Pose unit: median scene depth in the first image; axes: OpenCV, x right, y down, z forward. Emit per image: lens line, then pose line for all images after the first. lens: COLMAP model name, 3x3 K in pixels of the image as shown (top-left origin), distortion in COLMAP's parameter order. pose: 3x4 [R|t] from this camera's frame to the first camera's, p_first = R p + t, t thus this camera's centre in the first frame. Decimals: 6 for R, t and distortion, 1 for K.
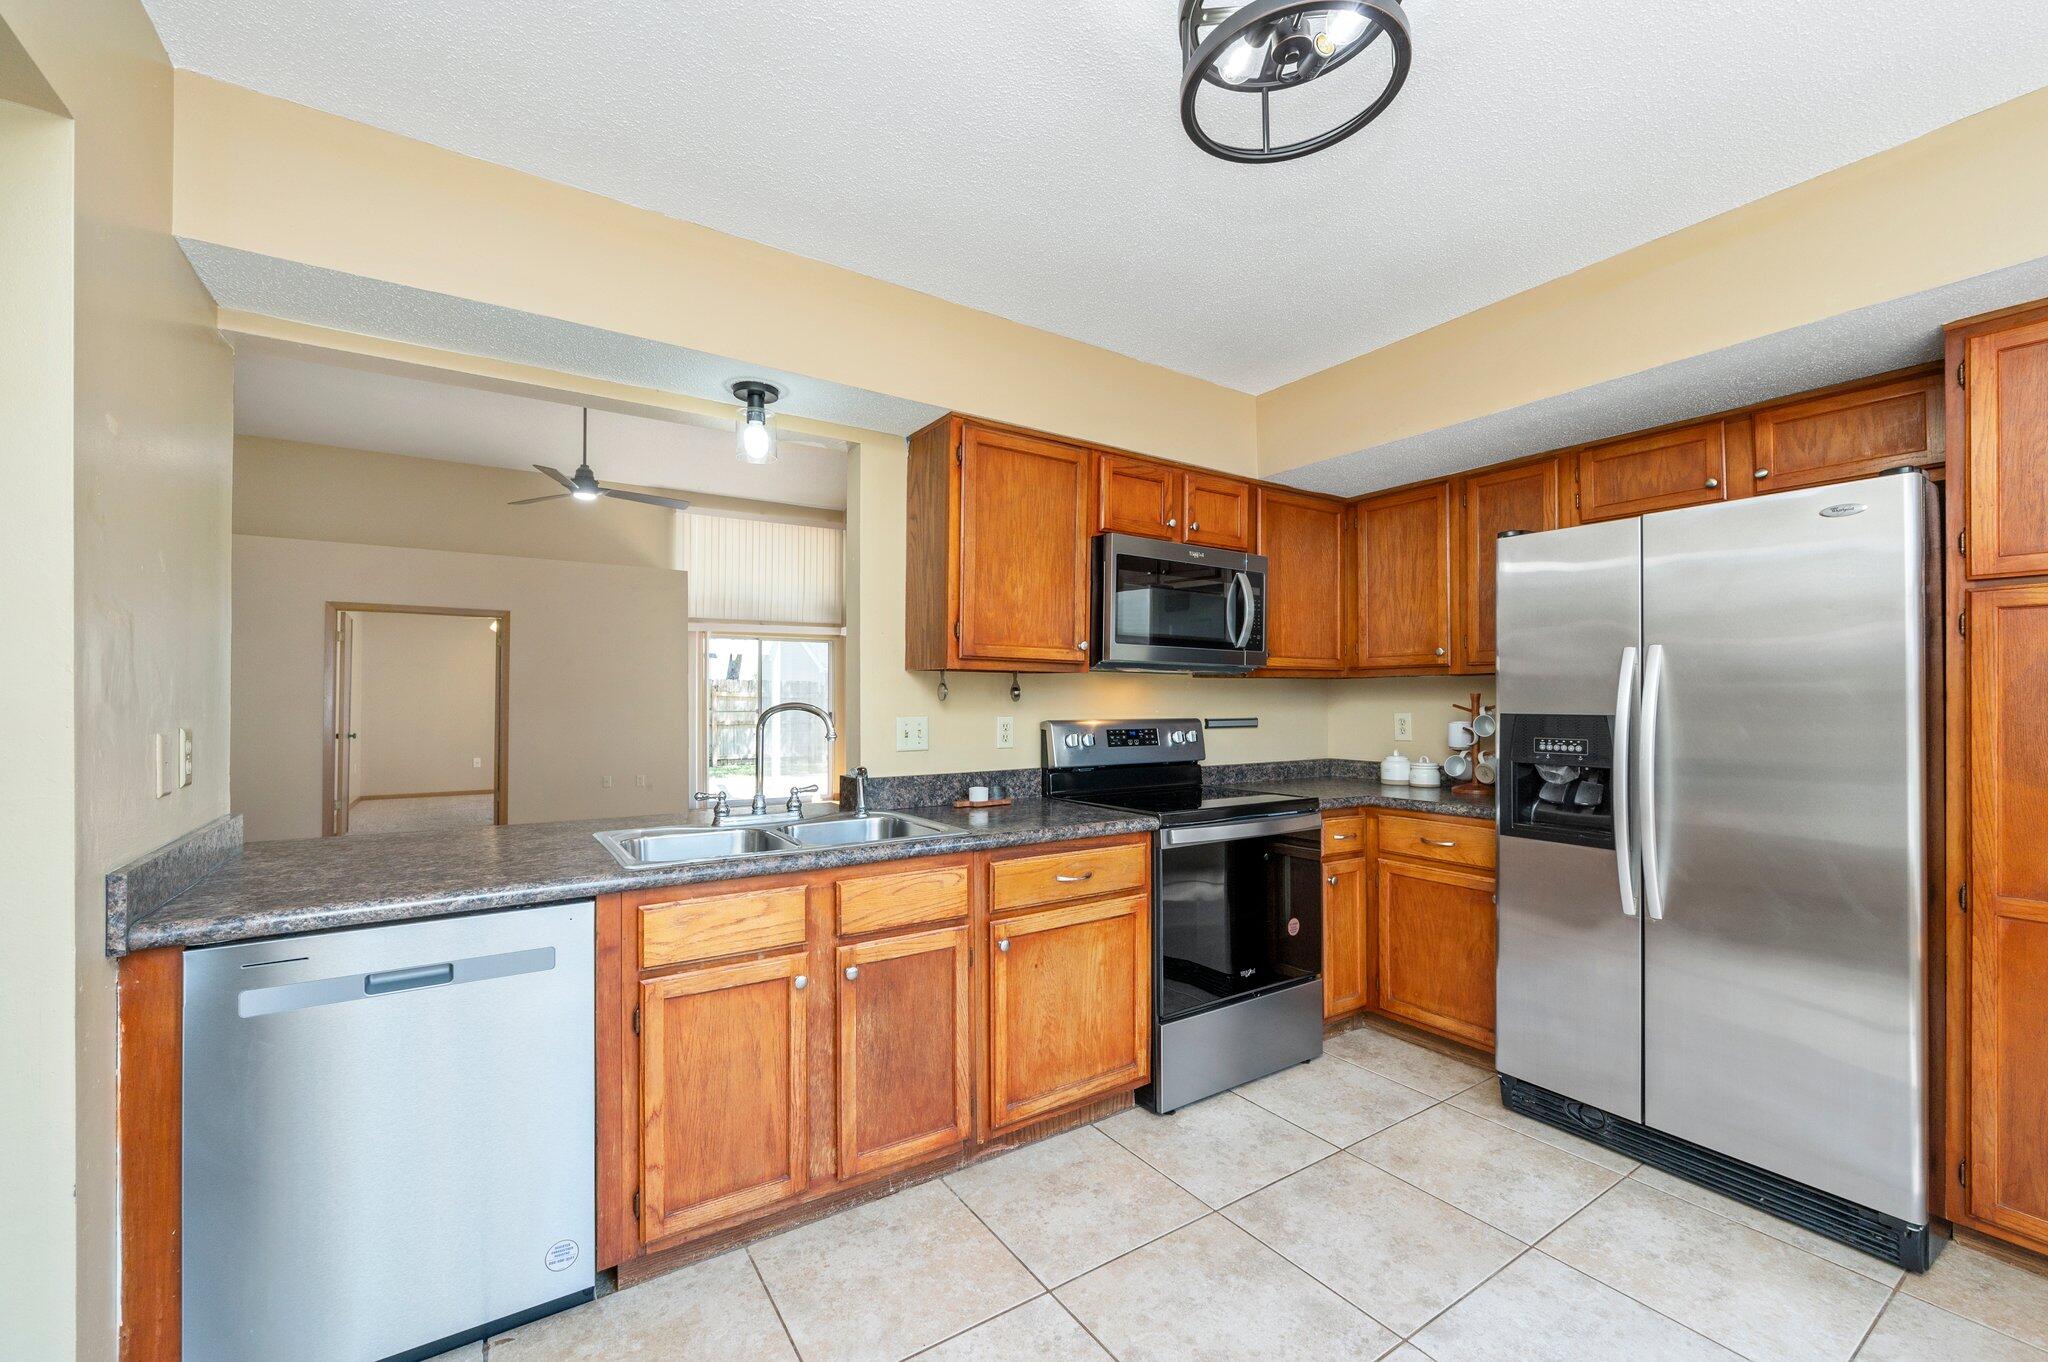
lens RADIAL K [[834.0, 0, 1055.1], [0, 834.0, 677.2], [0, 0, 1]] dist [-0.003055, 0.000240]
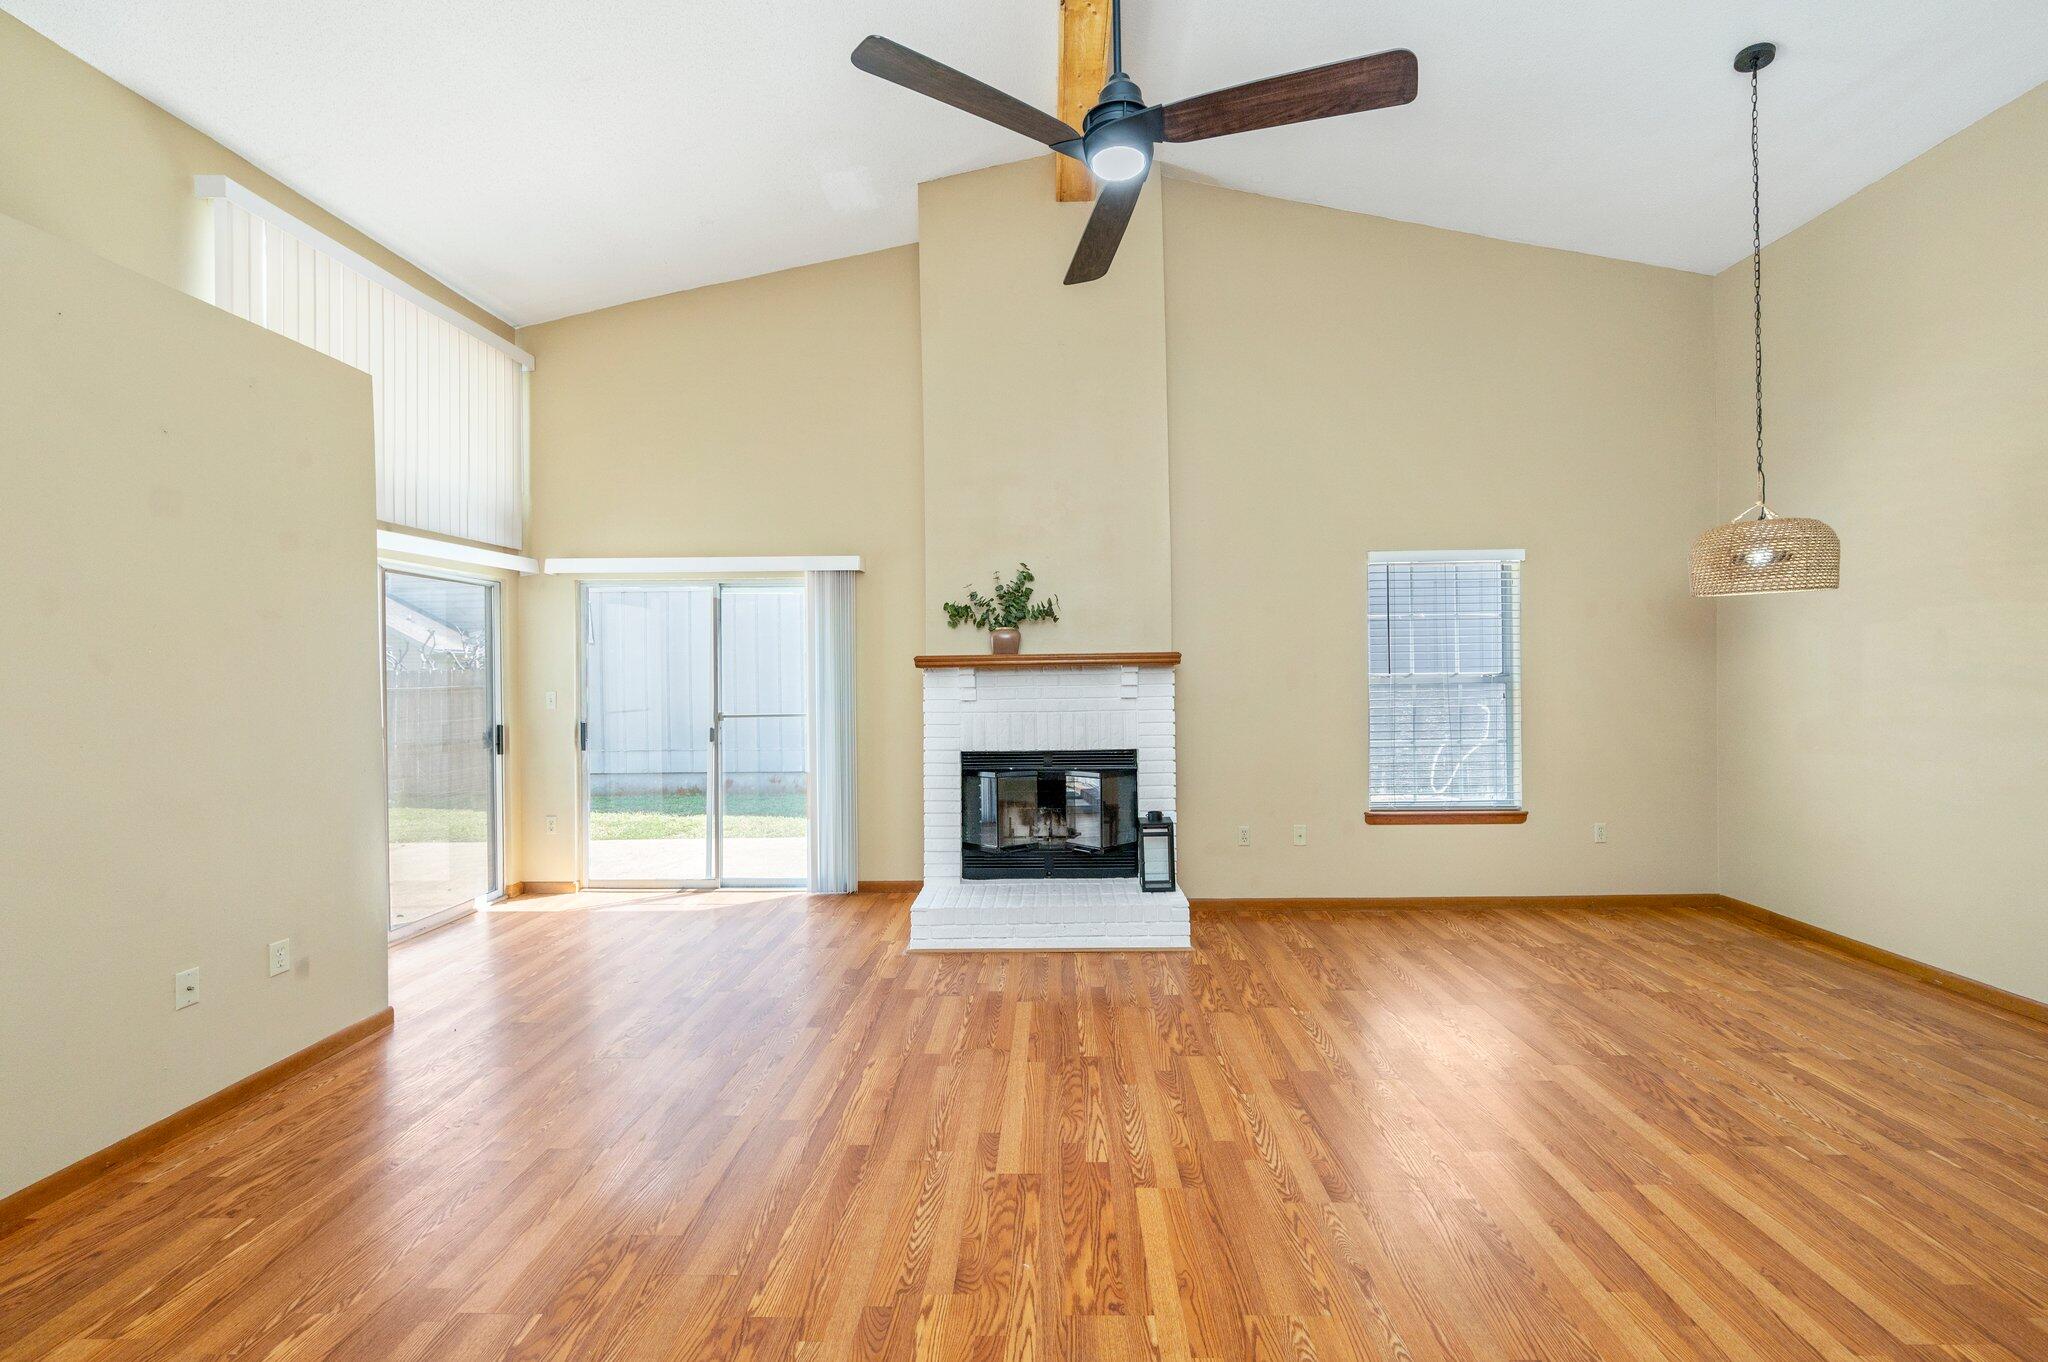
lens RADIAL K [[834.0, 0, 1055.1], [0, 834.0, 677.2], [0, 0, 1]] dist [-0.003055, 0.000240]
pose [[0.565232, -0.014511, 0.824804, -1.401213], [-0.012798, 0.999571, 0.026357, -0.009418], [-0.824833, -0.025454, 0.564803, 1.280065]]
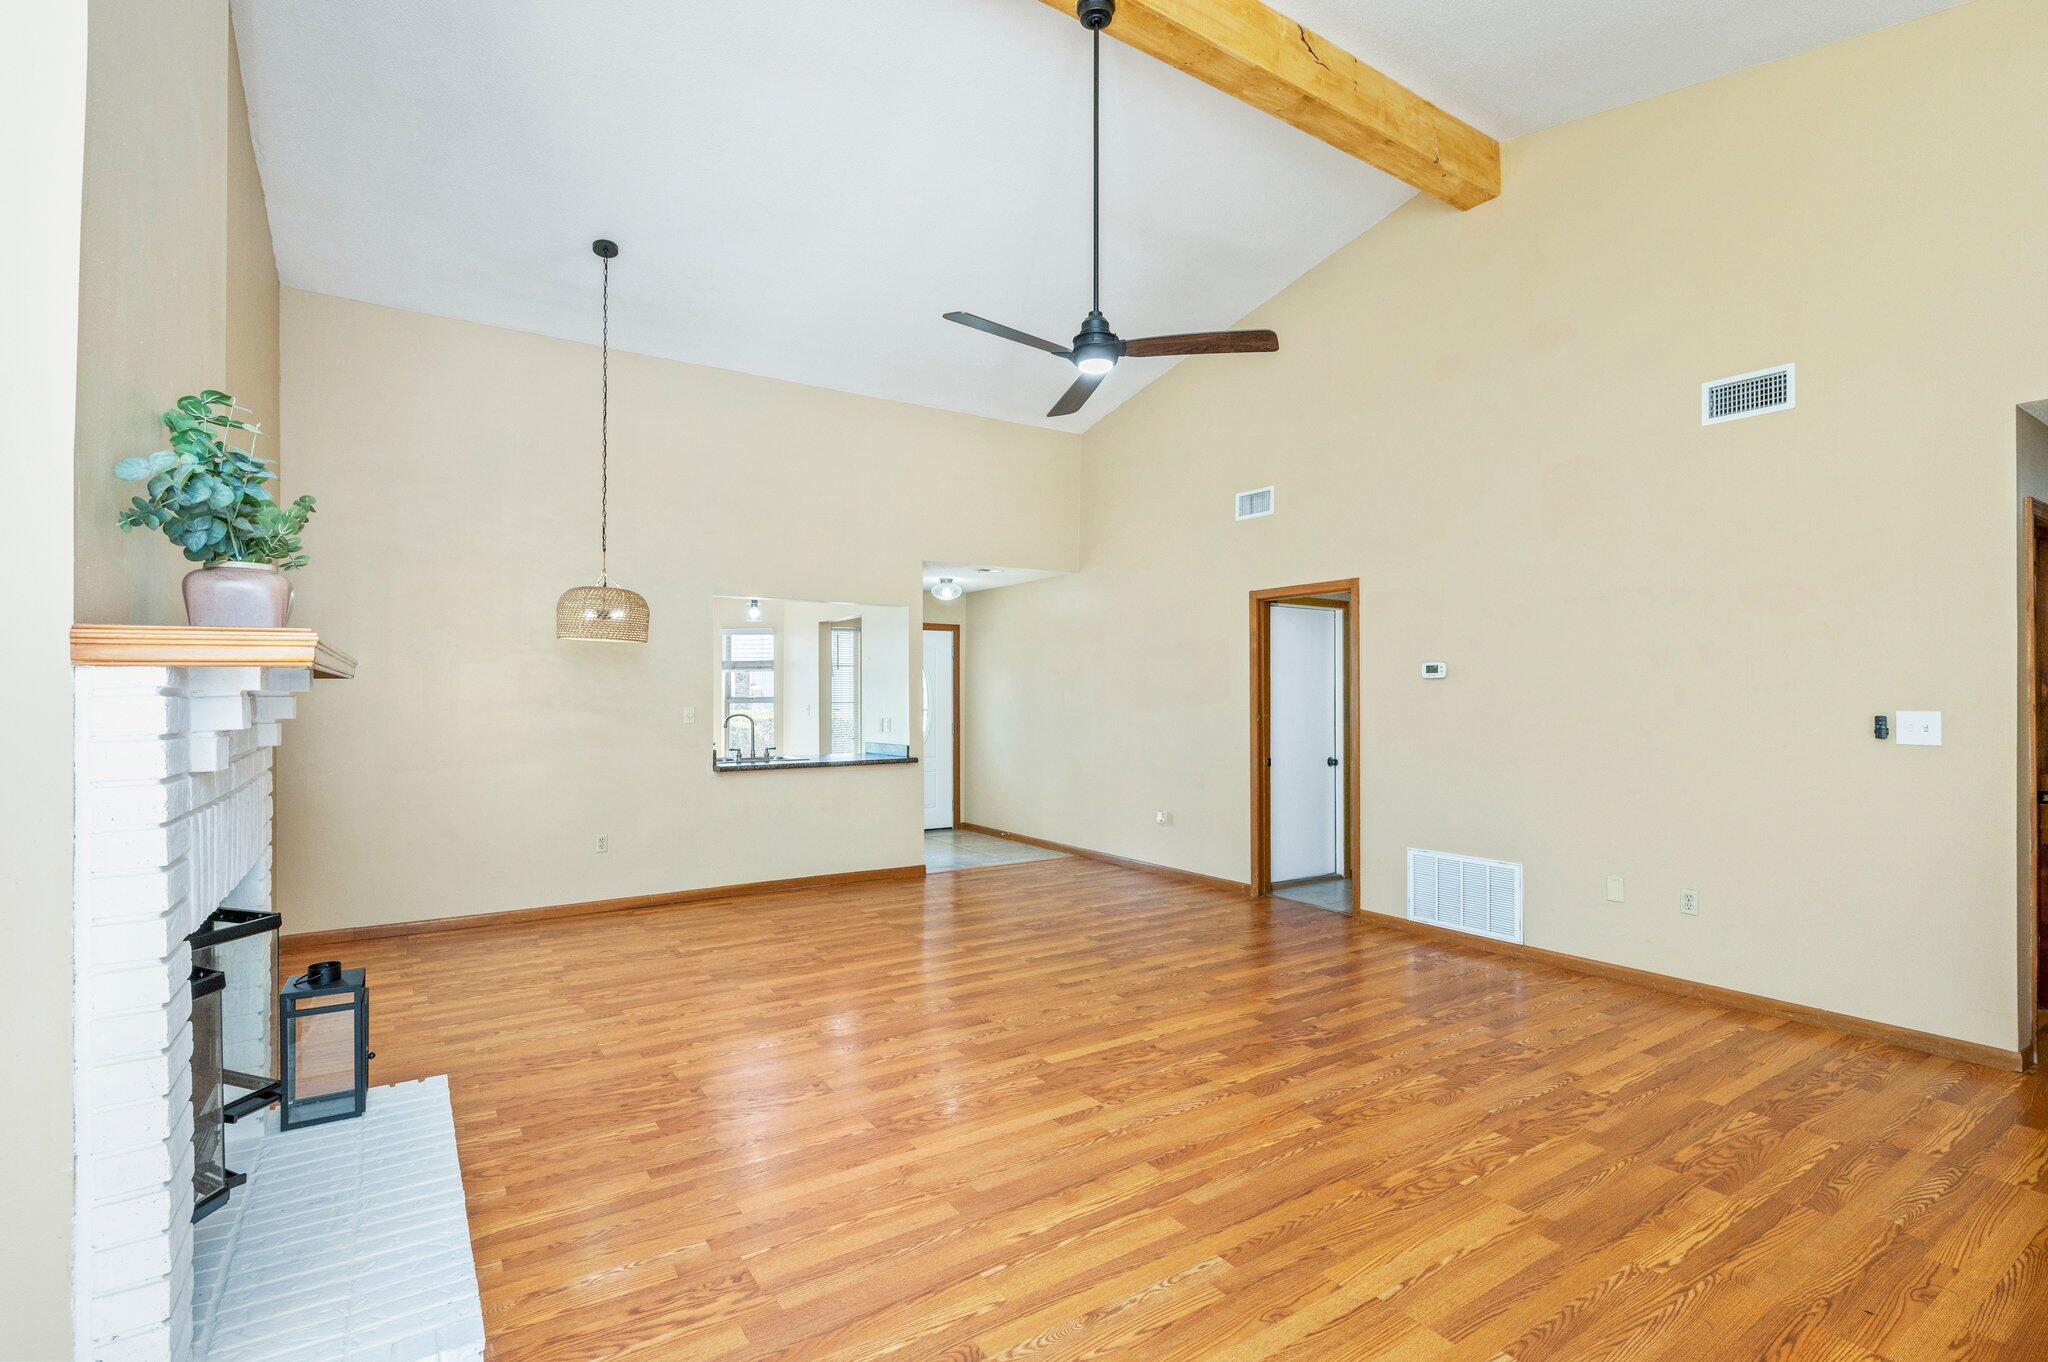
lens RADIAL K [[940.9, 0, 997.3], [0, 940.9, 687.6], [0, 0, 1]] dist [-0.000601, 0.000739]
pose [[-0.999493, -0.000586, 0.031824, -0.839945], [-0.001837, 0.999226, -0.039304, 0.036983], [-0.031776, -0.039342, -0.998720, 2.548321]]
